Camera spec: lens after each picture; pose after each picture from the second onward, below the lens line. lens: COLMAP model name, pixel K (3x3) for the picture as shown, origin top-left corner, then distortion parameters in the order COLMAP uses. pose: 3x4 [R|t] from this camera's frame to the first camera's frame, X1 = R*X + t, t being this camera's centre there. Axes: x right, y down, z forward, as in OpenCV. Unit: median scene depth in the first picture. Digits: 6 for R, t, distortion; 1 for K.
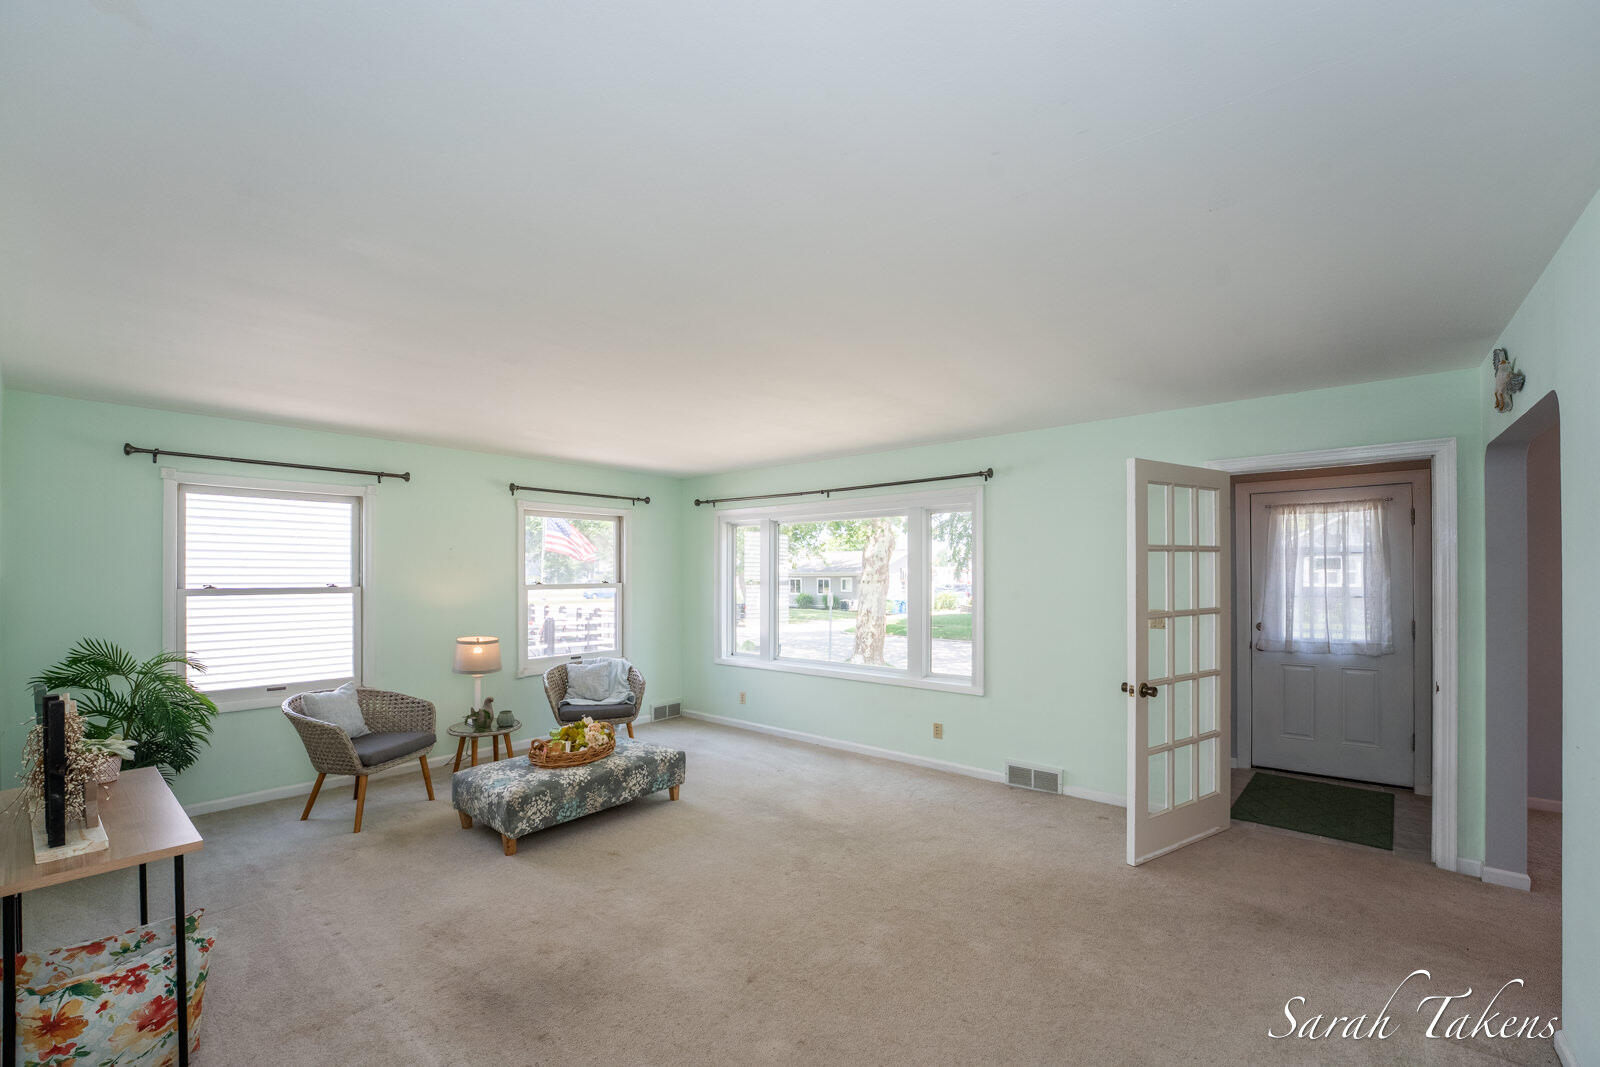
lens RADIAL K [[657.8, 0, 821.2], [0, 657.8, 573.8], [0, 0, 1]] dist [-0.012585, -0.000094]
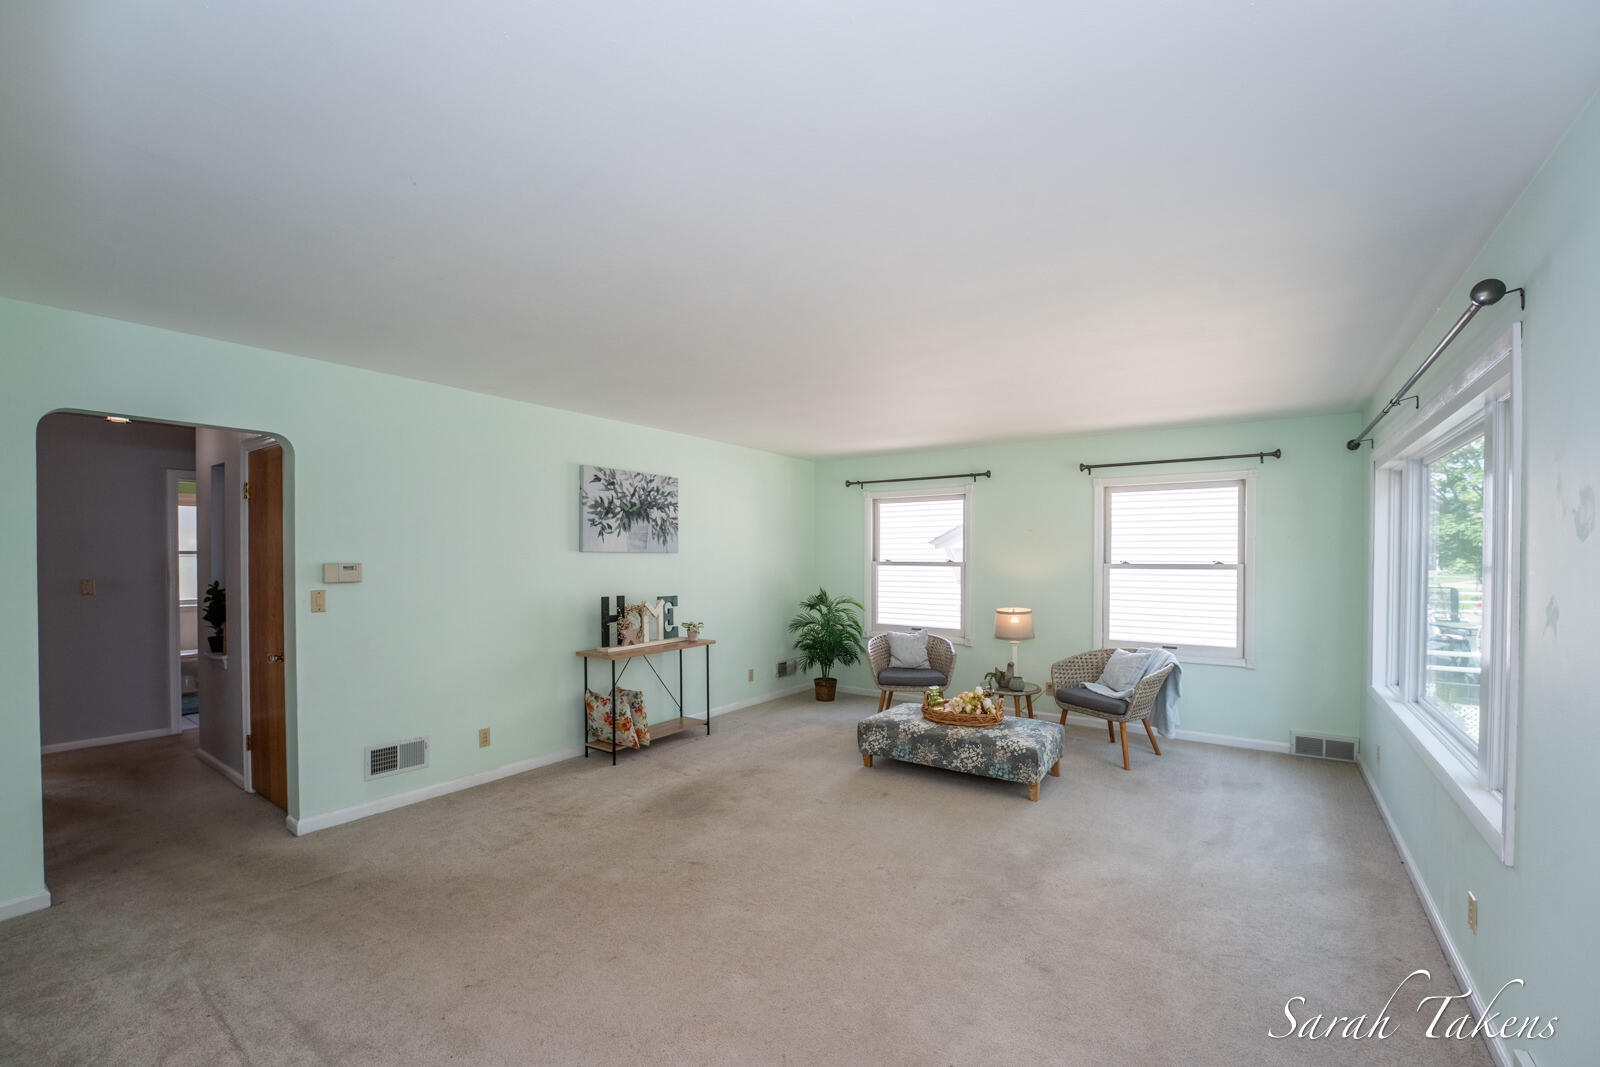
lens RADIAL K [[659.8, 0, 798.3], [0, 659.8, 569.6], [0, 0, 1]] dist [-0.028462, 0.002368]
pose [[0.066984, 0.025966, -0.997416, 0.678002], [0.000445, 0.999660, 0.026054, 0.000231], [0.997754, -0.002190, 0.066949, 0.637634]]
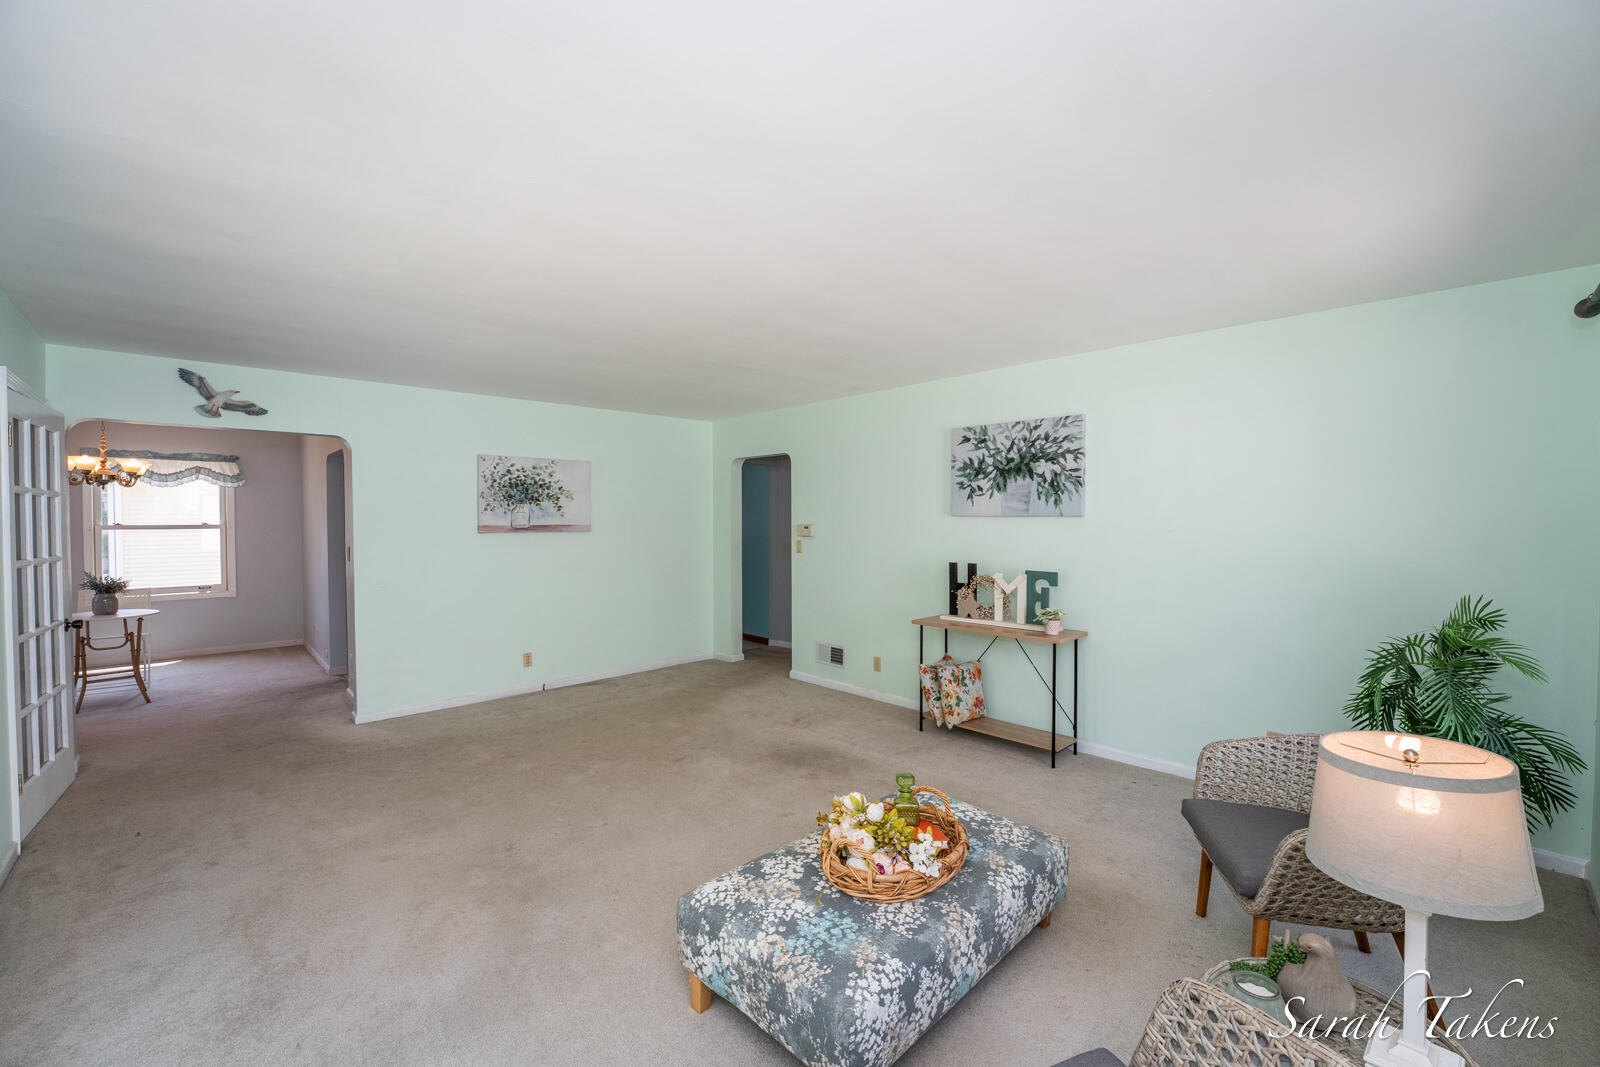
lens RADIAL K [[659.8, 0, 805.3], [0, 659.8, 534.1], [0, 0, 1]] dist [-0.028462, 0.002368]
pose [[-0.990855, 0.001941, 0.134914, -0.369120], [0.004574, 0.999805, 0.019208, 0.006882], [-0.134851, 0.019650, -0.990671, 1.486458]]
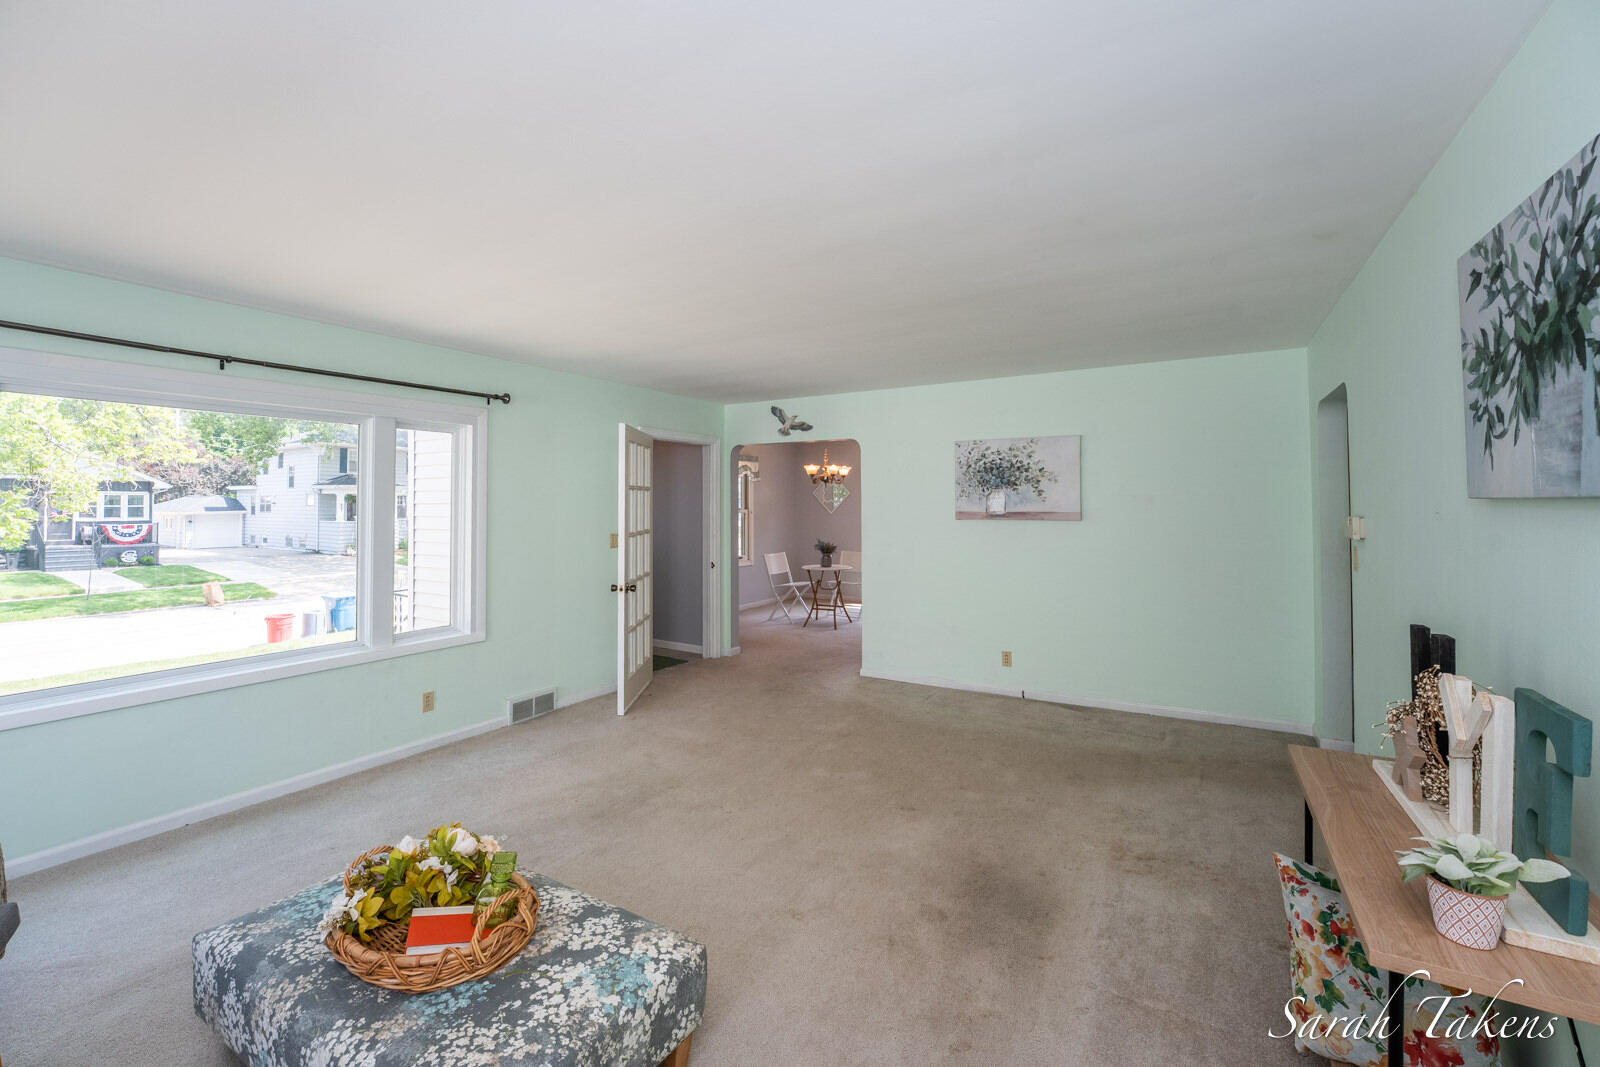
lens RADIAL K [[659.8, 0, 777.2], [0, 659.8, 488.9], [0, 0, 1]] dist [-0.028462, 0.002368]
pose [[-0.113964, 0.028365, 0.993080, -0.803591], [-0.000558, 0.999590, -0.028615, 0.004362], [-0.993485, -0.003815, -0.113901, 0.810167]]
